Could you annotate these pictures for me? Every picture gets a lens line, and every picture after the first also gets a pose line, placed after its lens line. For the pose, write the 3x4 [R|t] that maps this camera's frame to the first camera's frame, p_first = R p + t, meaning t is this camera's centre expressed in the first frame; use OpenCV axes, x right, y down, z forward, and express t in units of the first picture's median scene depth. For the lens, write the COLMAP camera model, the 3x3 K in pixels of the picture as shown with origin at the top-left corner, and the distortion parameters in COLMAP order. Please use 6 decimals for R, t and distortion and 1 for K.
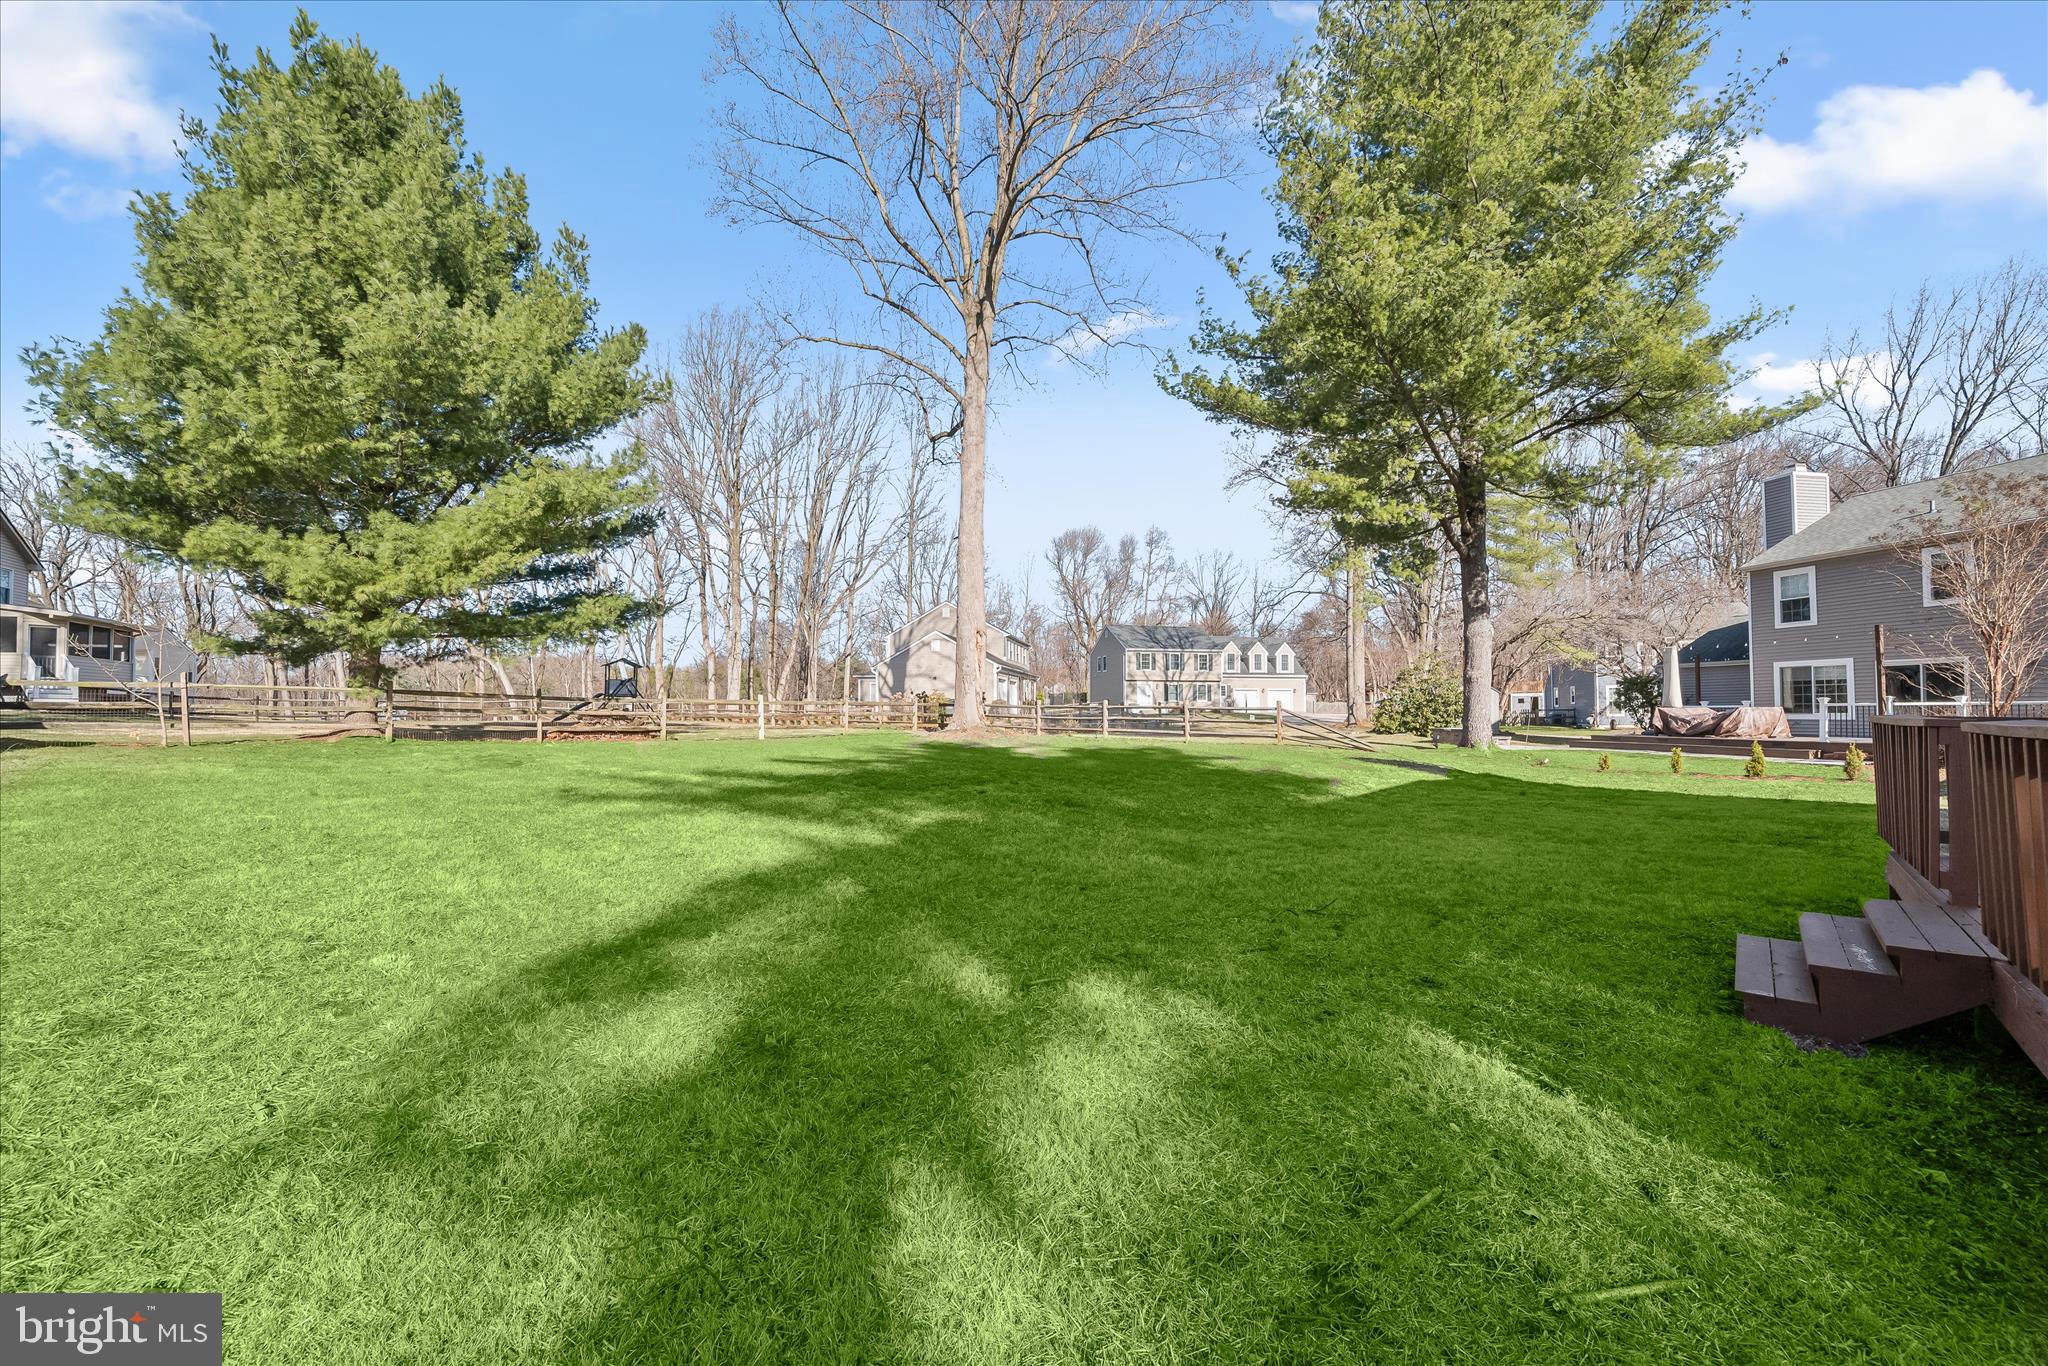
lens RADIAL K [[806.5, 0, 1026.6], [0, 806.5, 683.4], [0, 0, 1]] dist [-0.001062, -0.000064]
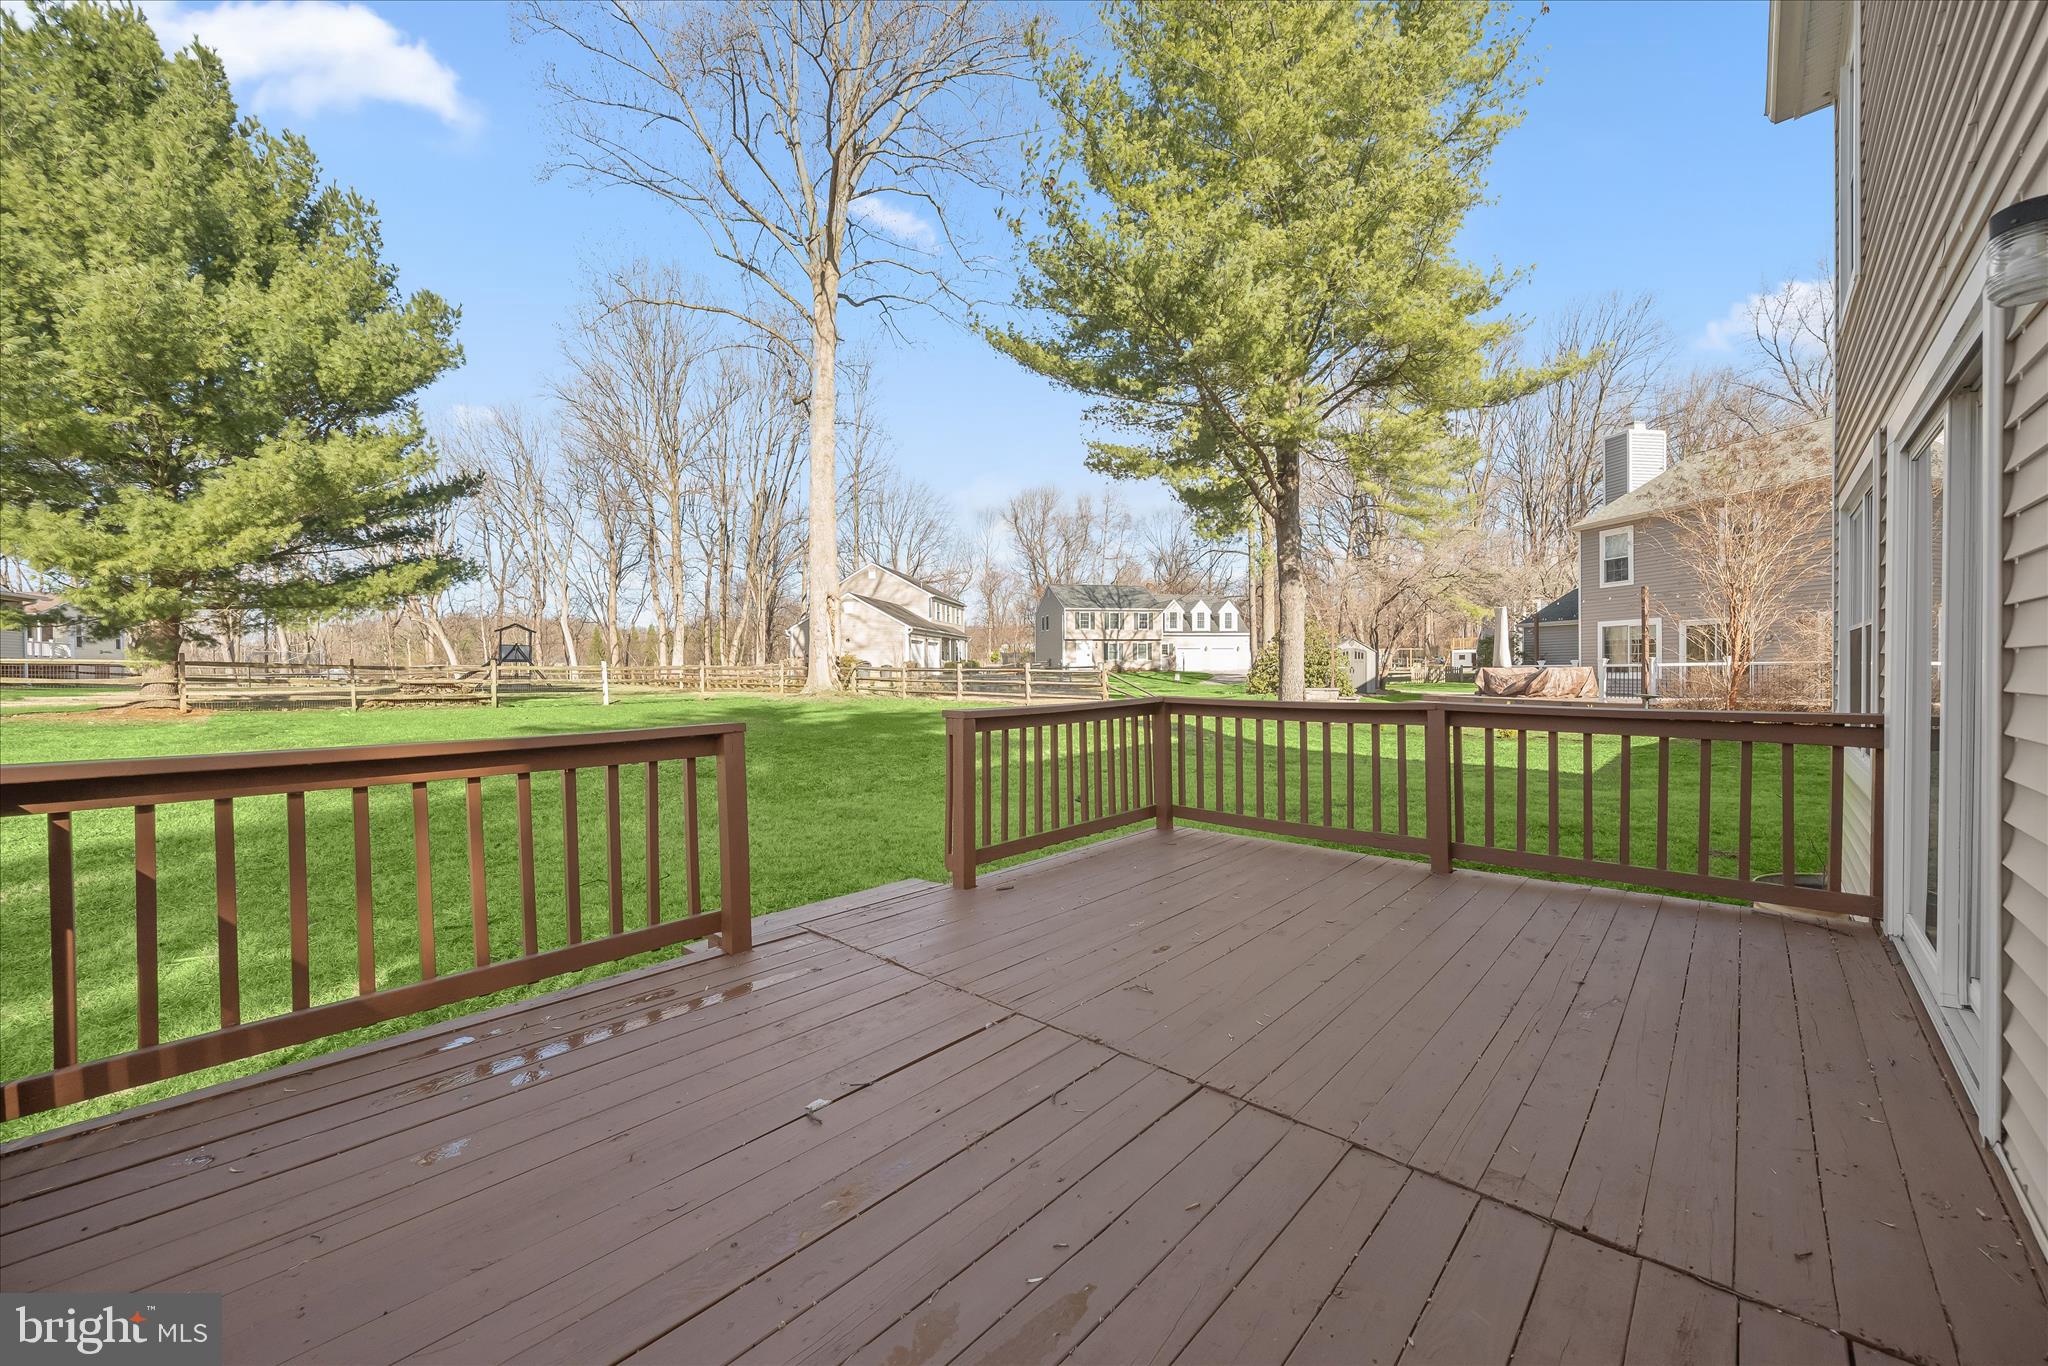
lens RADIAL K [[804.7, 0, 1027.2], [0, 804.7, 675.8], [0, 0, 1]] dist [-0.000725, 0.000203]
pose [[0.999966, -0.007349, -0.003785, 0.230896], [0.007507, 0.999020, 0.043623, -0.008648], [0.003460, -0.043650, 0.999041, -0.008826]]
